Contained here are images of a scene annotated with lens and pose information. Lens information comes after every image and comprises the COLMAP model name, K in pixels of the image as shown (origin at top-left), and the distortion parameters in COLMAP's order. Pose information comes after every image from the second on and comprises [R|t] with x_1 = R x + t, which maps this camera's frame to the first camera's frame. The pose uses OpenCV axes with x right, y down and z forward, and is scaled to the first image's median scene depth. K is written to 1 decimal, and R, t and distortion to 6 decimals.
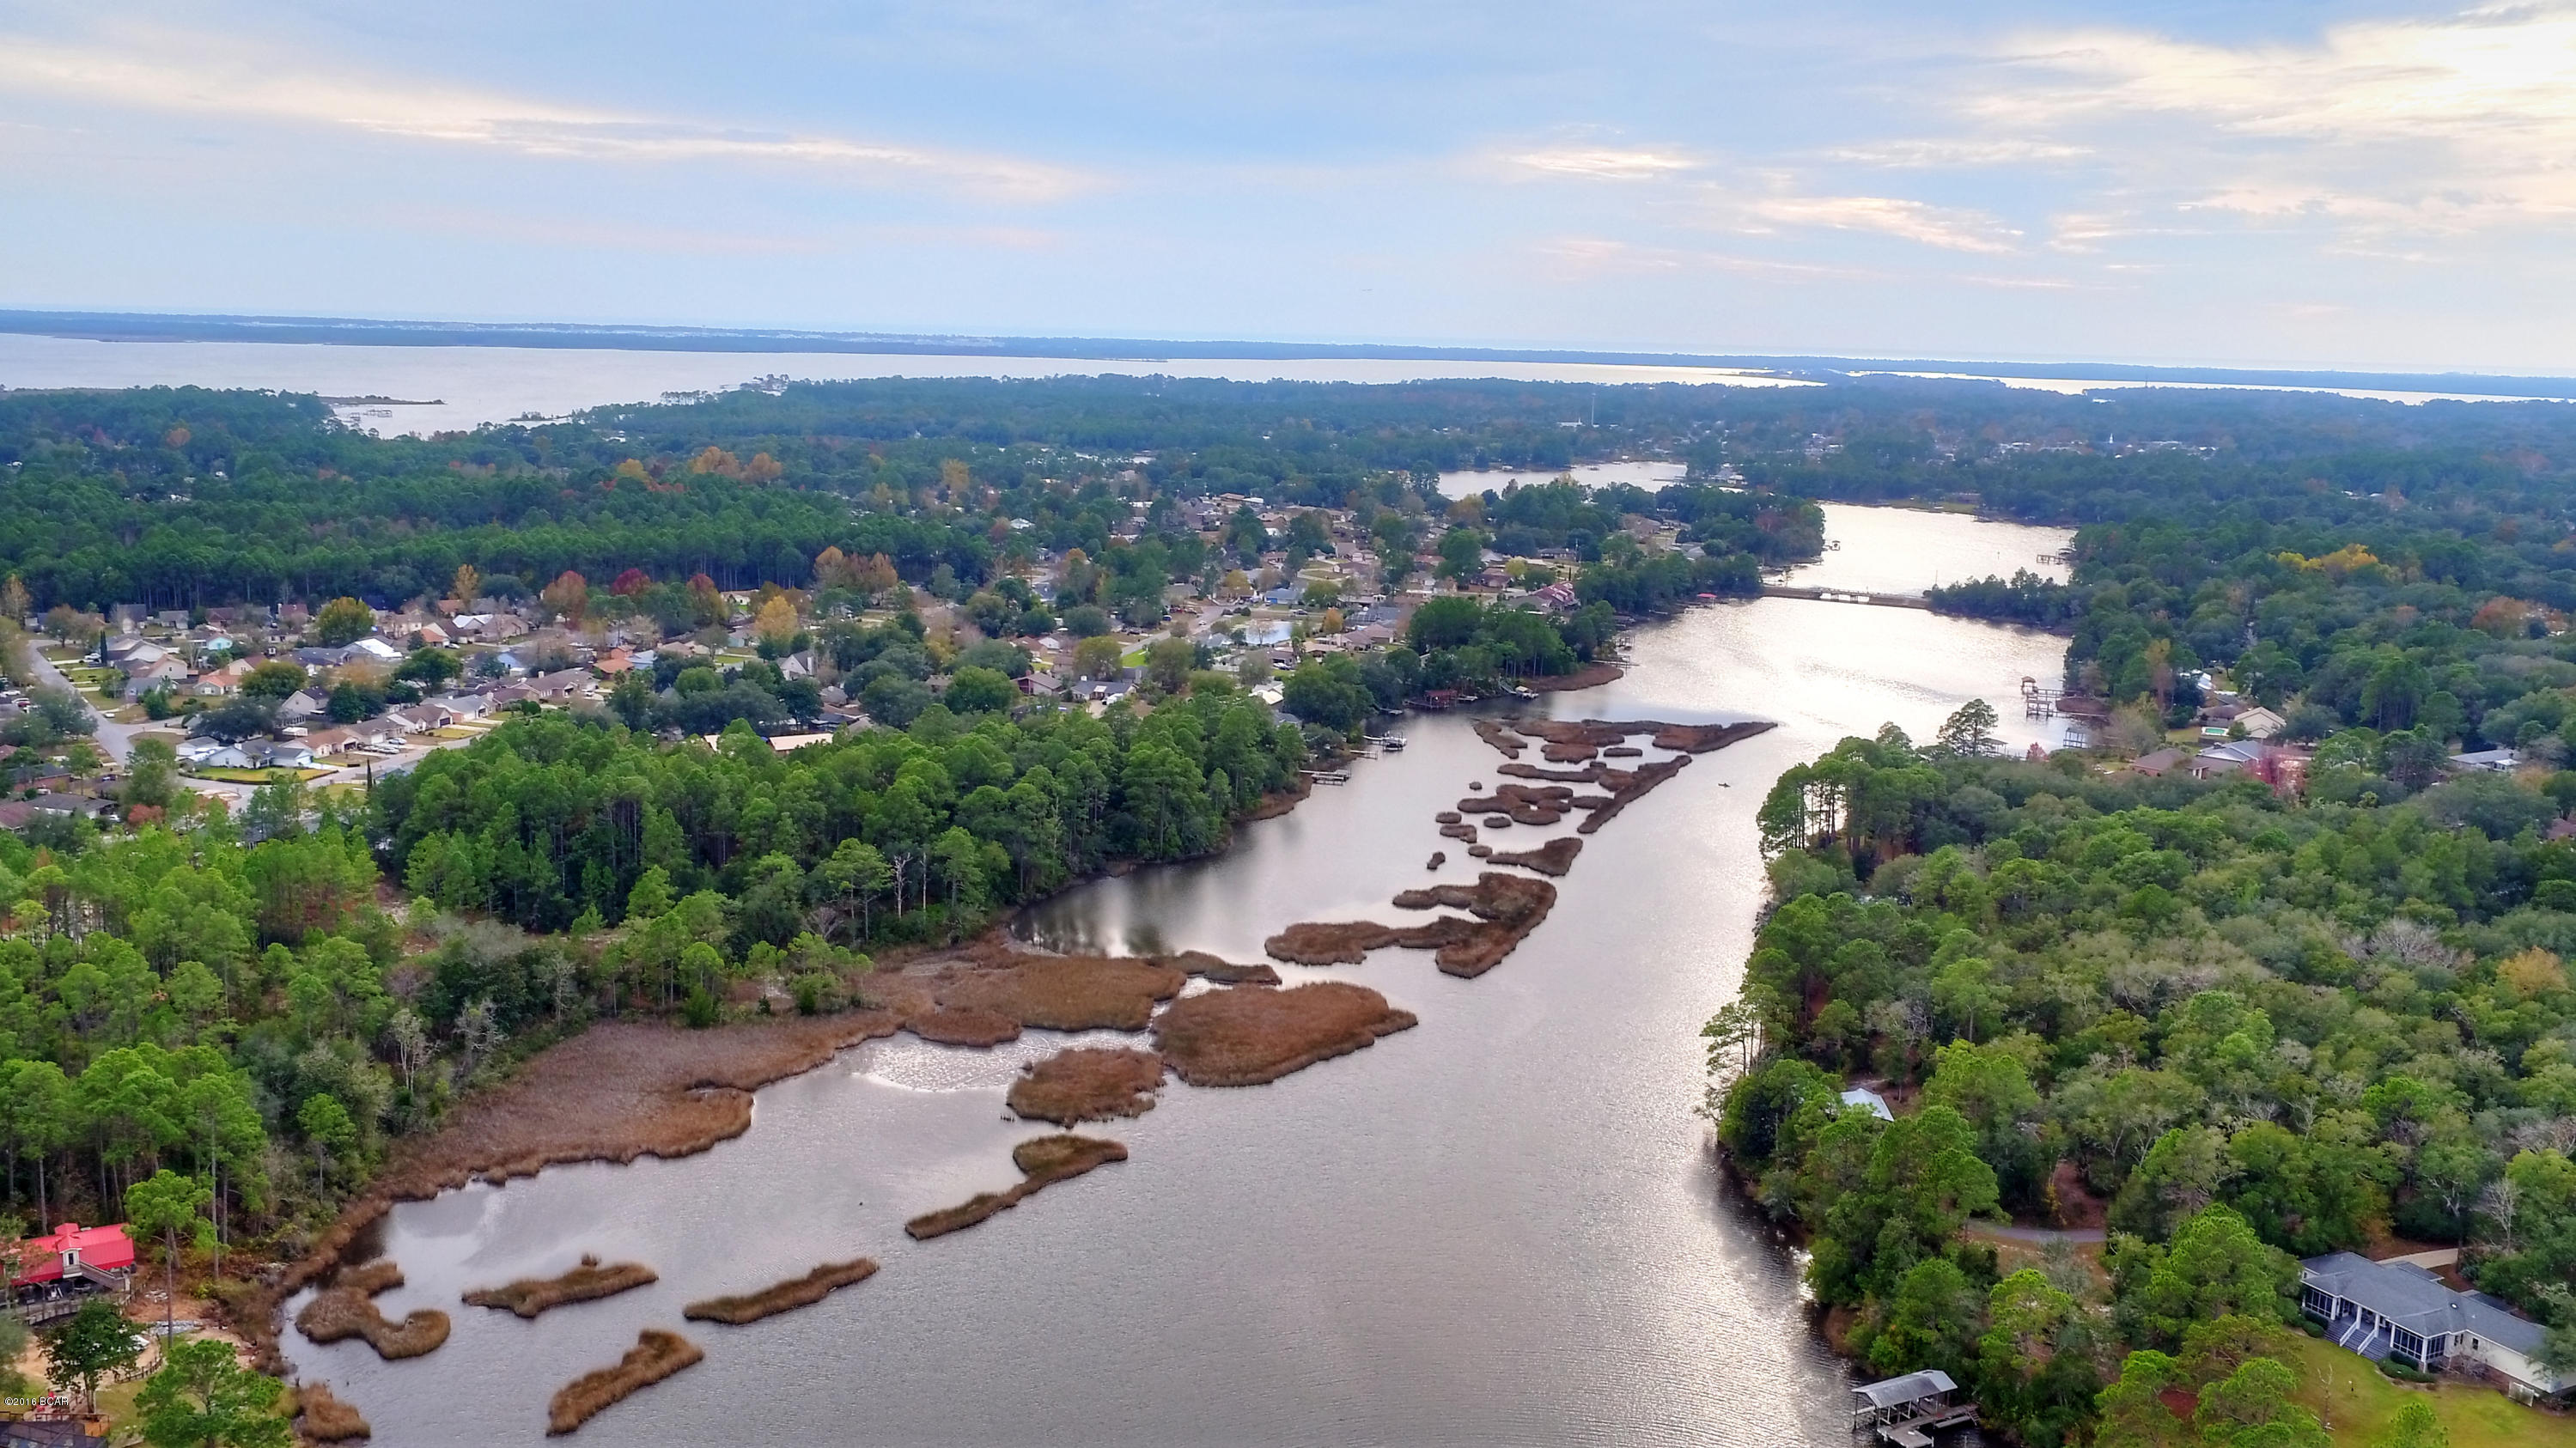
lens RADIAL K [[2265.5, 0, 1284.5], [0, 2265.5, 730.6], [0, 0, 1]] dist [0.004674, 0.001352]
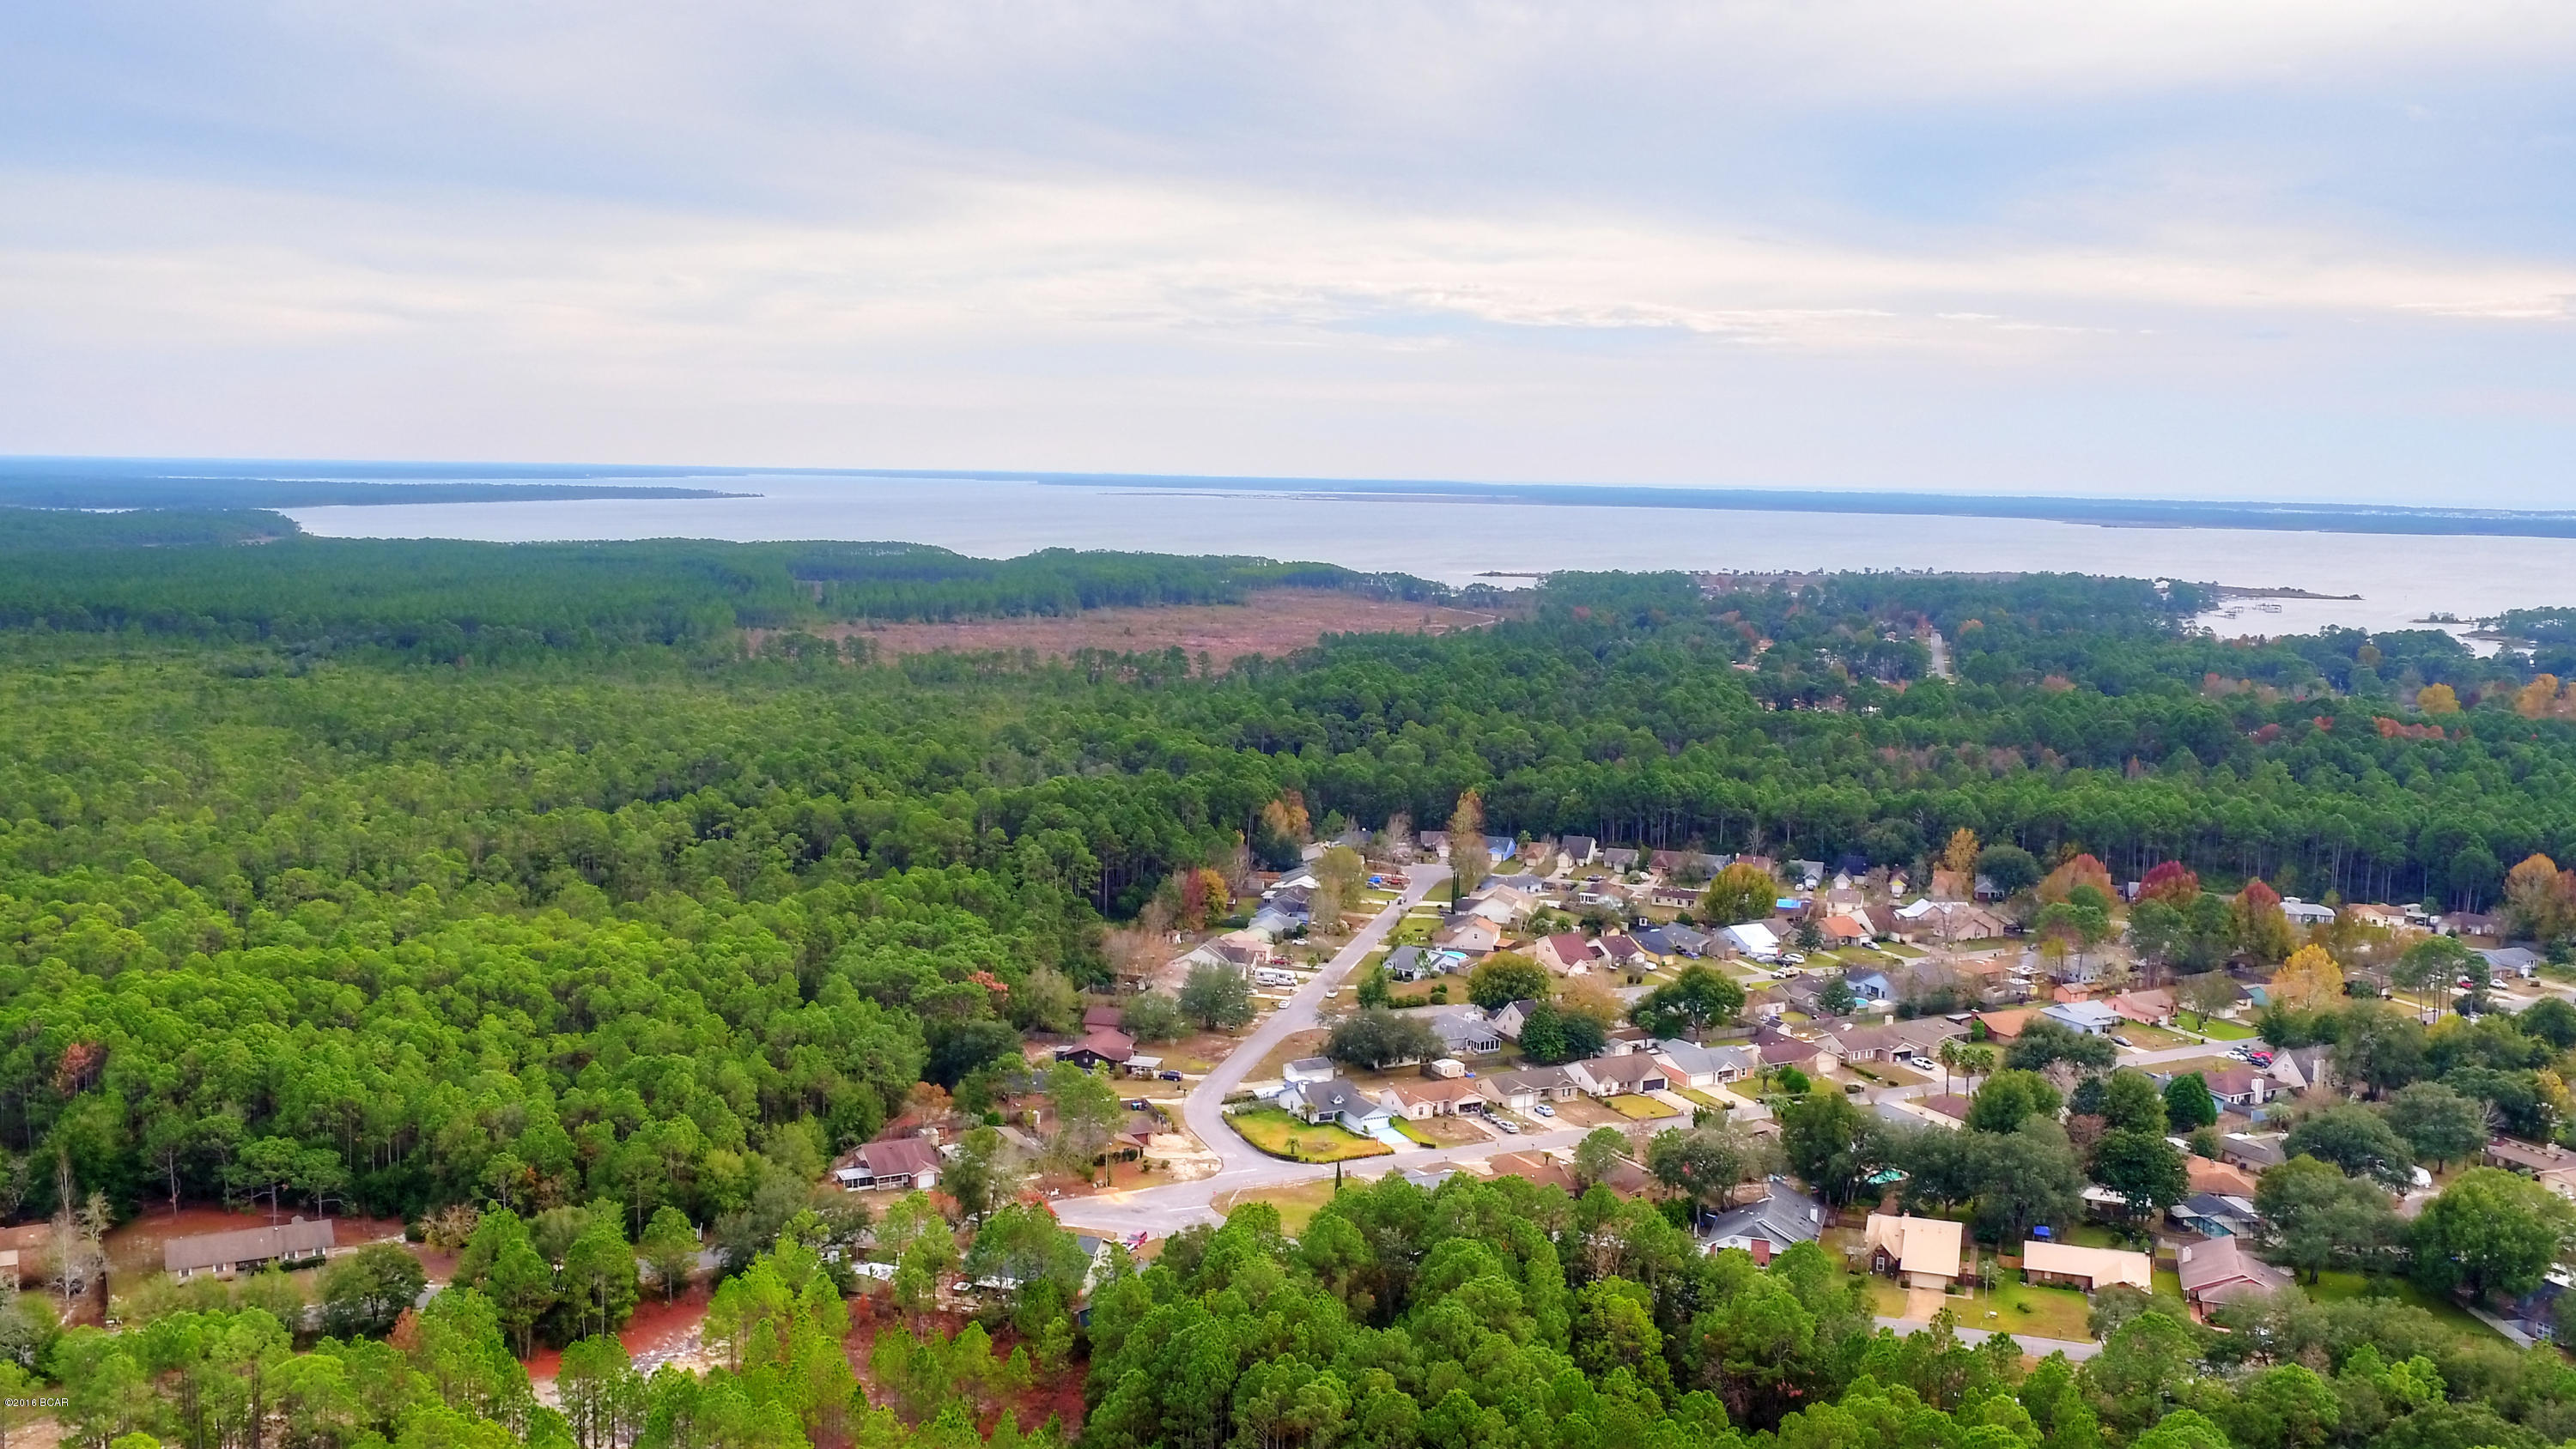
lens RADIAL K [[2265.3, 0, 1278.5], [0, 2265.3, 718.5], [0, 0, 1]] dist [0.004674, 0.001352]
pose [[0.667362, 0.072102, -0.741235, 0.012699], [-0.135462, 0.990451, -0.025617, -0.019206], [0.732310, 0.117505, 0.670756, 0.106473]]
